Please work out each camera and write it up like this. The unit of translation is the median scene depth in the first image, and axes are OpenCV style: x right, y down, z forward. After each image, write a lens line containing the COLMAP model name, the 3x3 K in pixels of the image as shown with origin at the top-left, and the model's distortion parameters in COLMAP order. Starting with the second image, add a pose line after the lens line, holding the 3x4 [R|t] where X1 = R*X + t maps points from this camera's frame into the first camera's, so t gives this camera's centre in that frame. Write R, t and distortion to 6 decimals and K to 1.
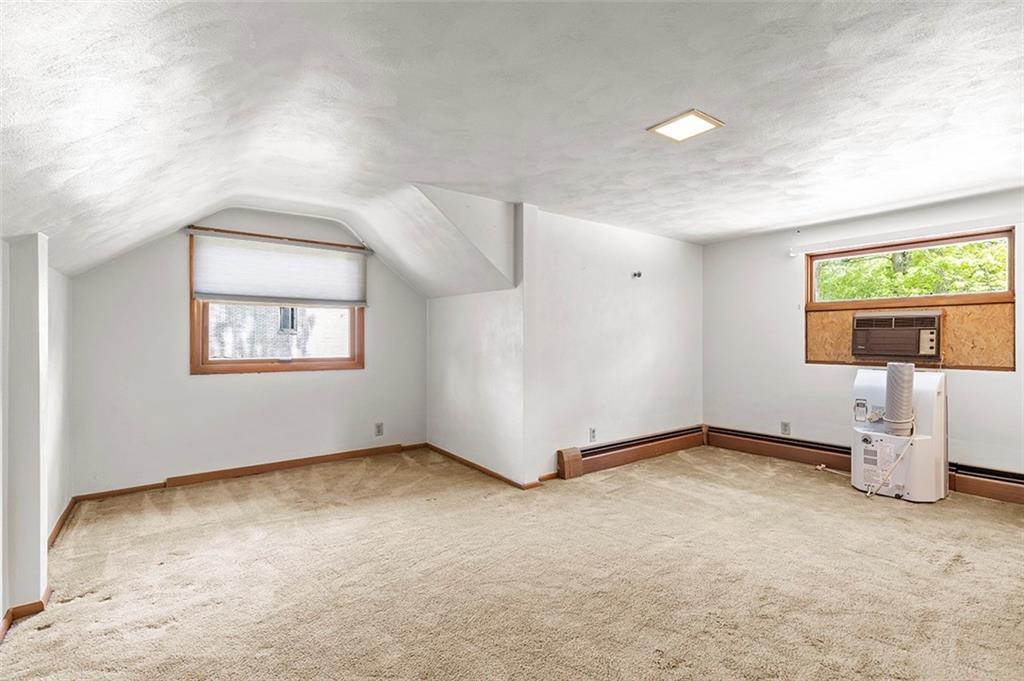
lens RADIAL K [[457.3, 0, 512.0], [0, 457.3, 340.5], [0, 0, 1]] dist [0.002677, 0.000337]
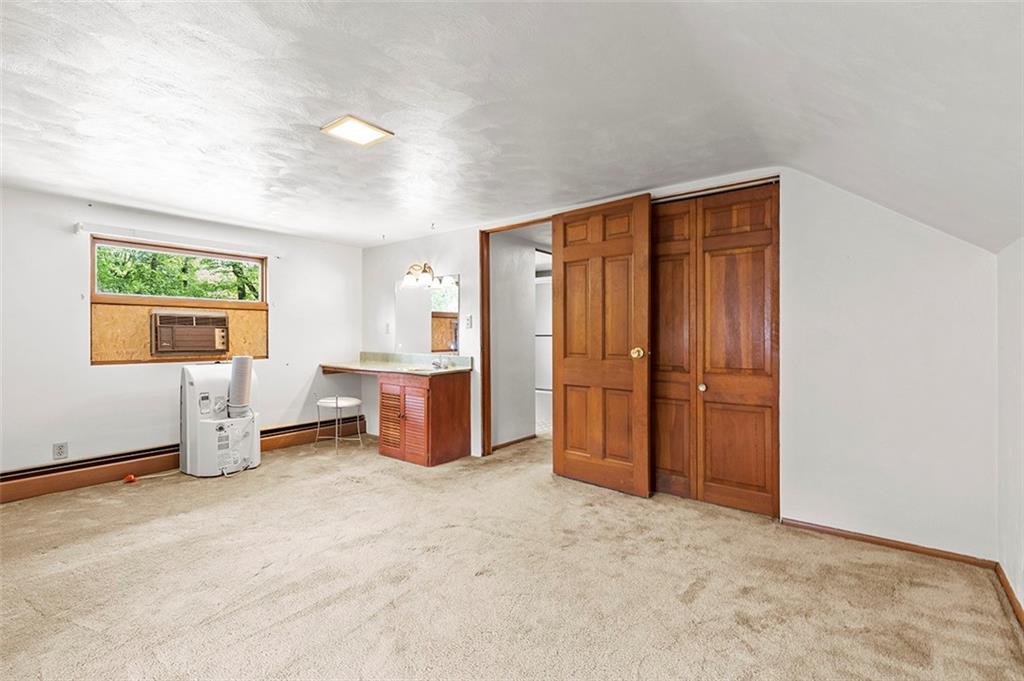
lens RADIAL K [[457.3, 0, 512.0], [0, 457.3, 340.5], [0, 0, 1]] dist [0.002677, 0.000337]
pose [[-0.257286, -0.004312, 0.966326, -0.432686], [0.007244, 0.999953, 0.006391, 0.005928], [-0.966308, 0.008644, -0.257243, 0.569314]]
